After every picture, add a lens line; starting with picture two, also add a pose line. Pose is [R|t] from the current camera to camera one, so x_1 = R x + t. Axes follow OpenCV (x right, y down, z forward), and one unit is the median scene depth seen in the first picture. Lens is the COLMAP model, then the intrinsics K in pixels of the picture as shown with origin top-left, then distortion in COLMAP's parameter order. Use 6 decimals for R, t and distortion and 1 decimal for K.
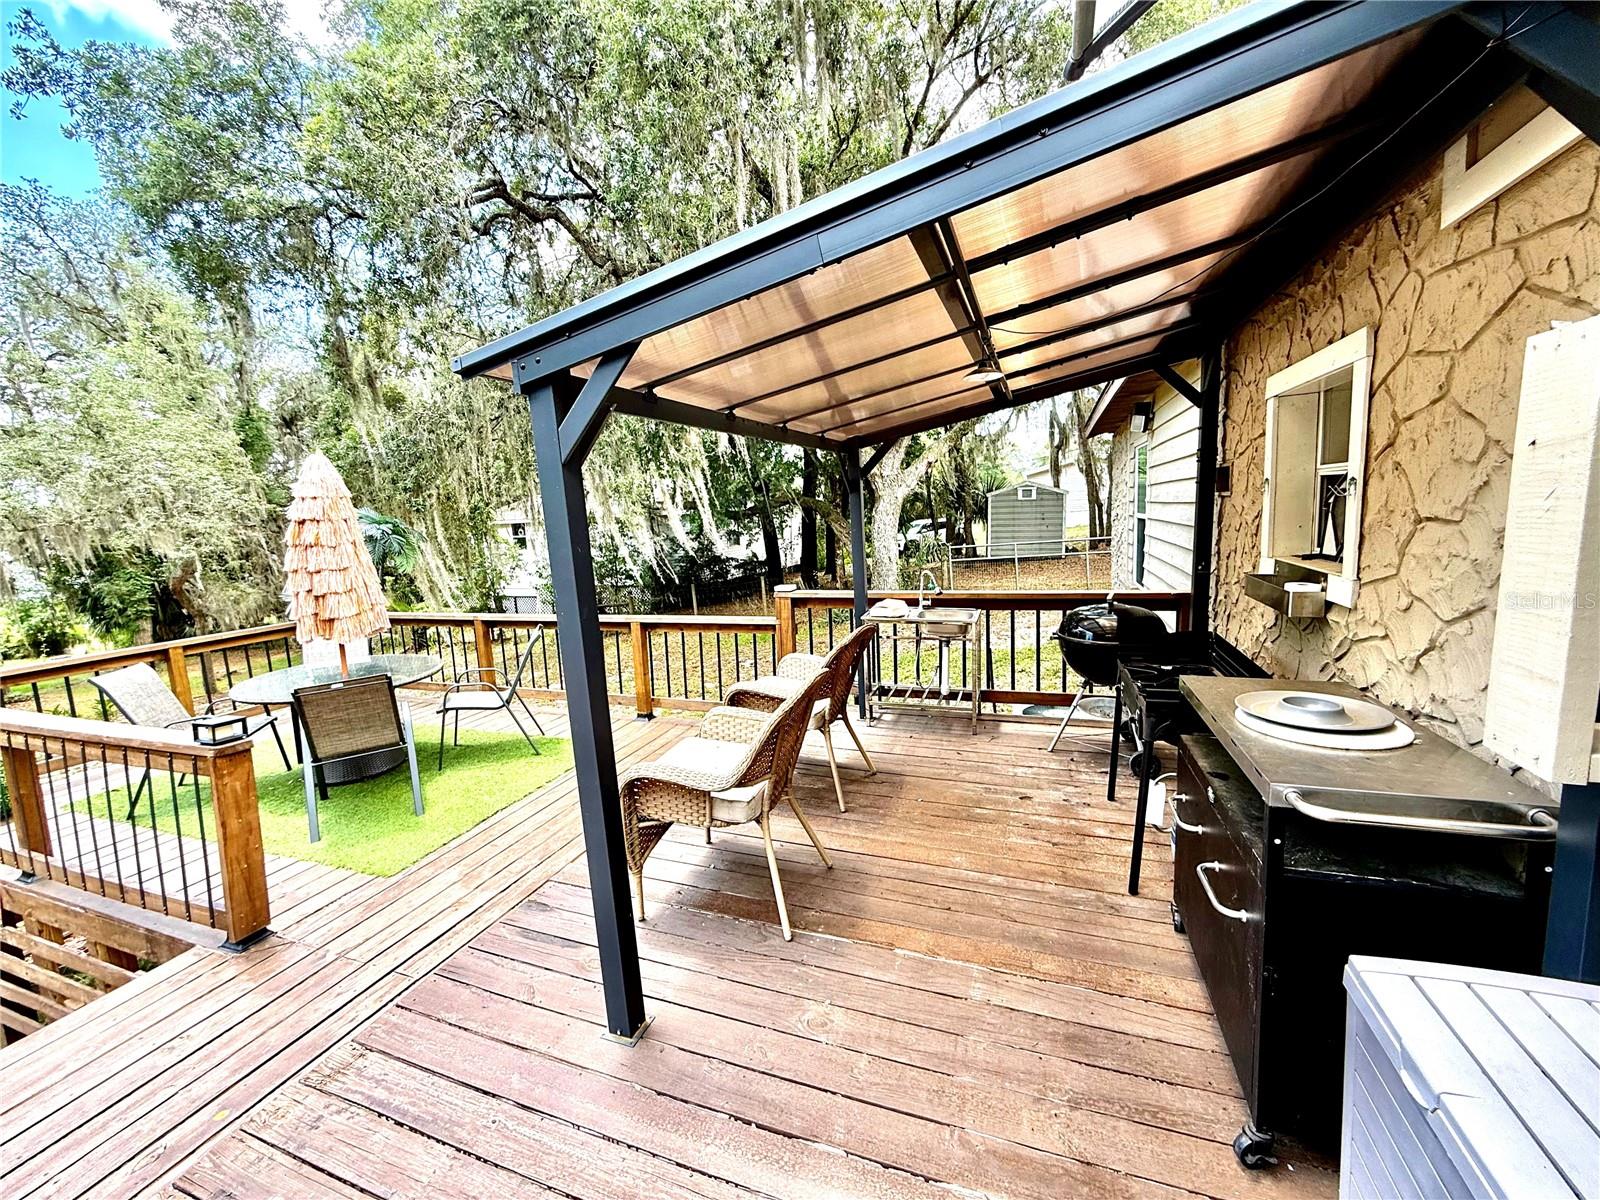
lens RADIAL K [[639.5, 0, 796.7], [0, 639.5, 596.9], [0, 0, 1]] dist [-0.000225, -0.000045]
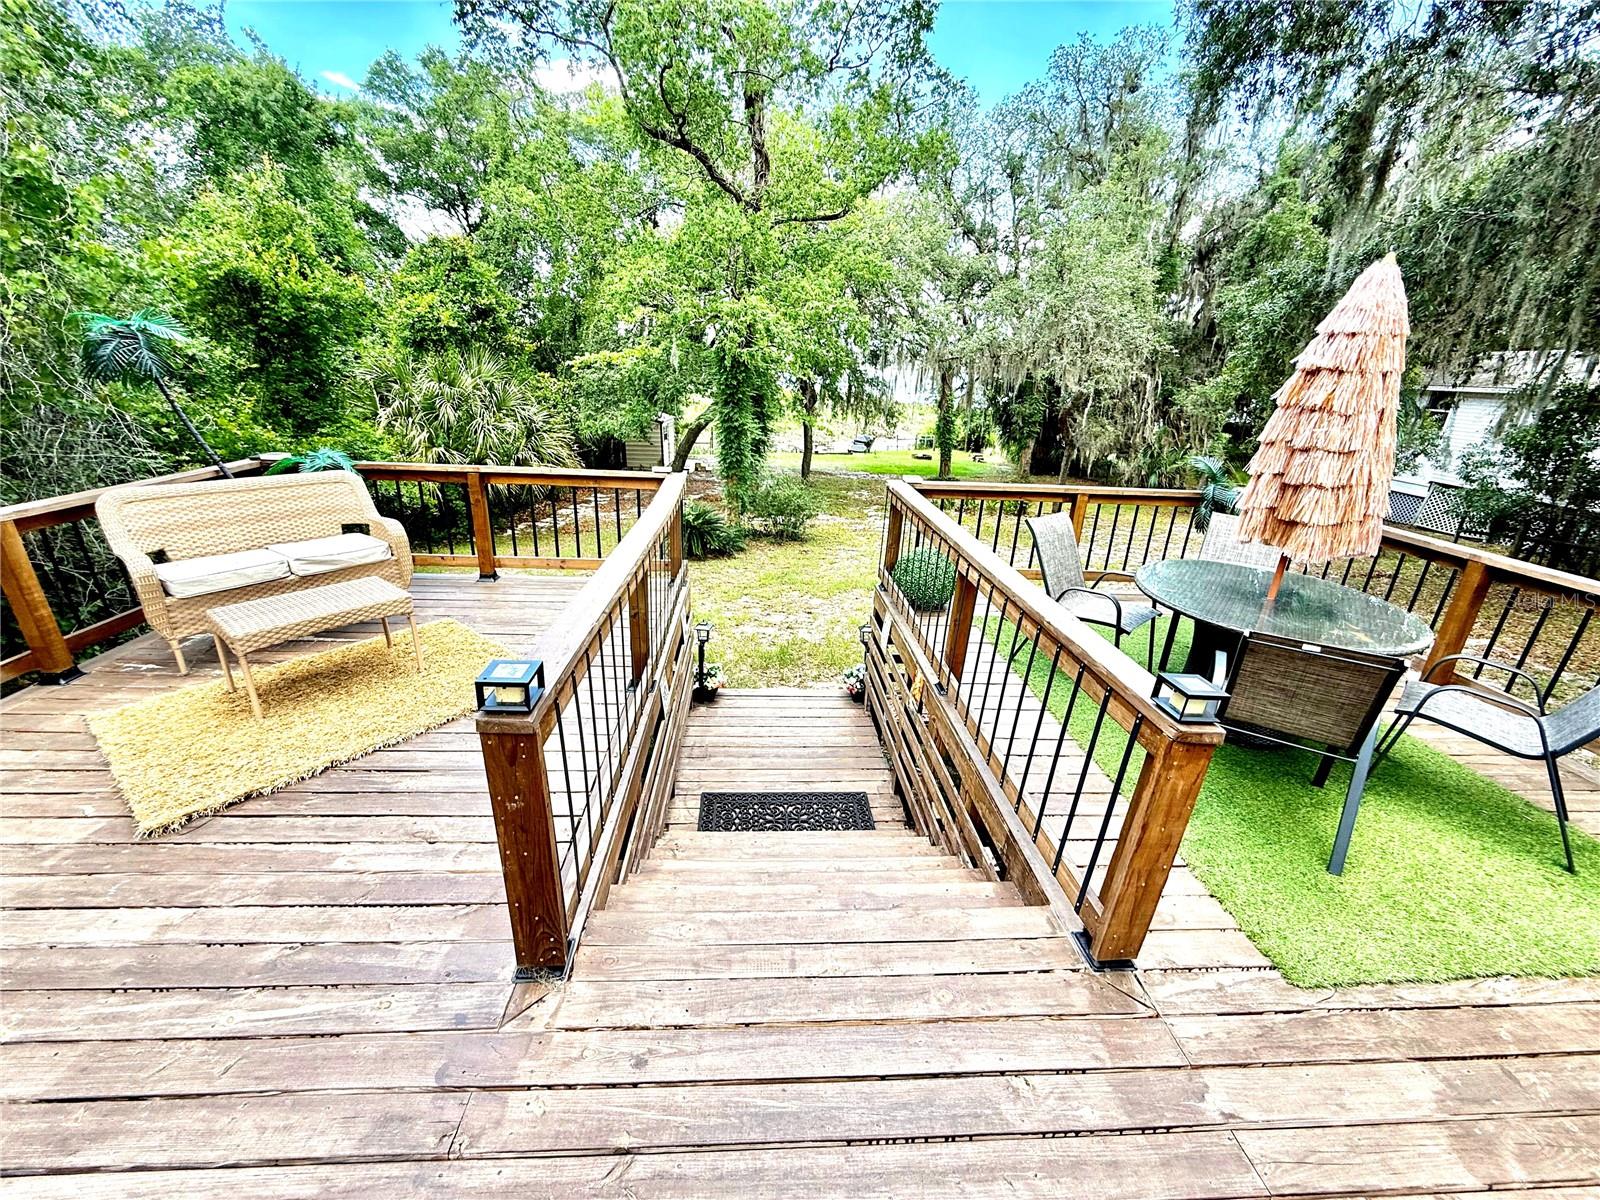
lens RADIAL K [[639.5, 0, 796.7], [0, 639.5, 596.9], [0, 0, 1]] dist [-0.000225, -0.000045]
pose [[0.411219, 0.375434, -0.830631, -0.351215], [-0.183578, 0.926681, 0.327964, -0.018588], [0.892860, 0.017621, 0.449990, 0.215591]]
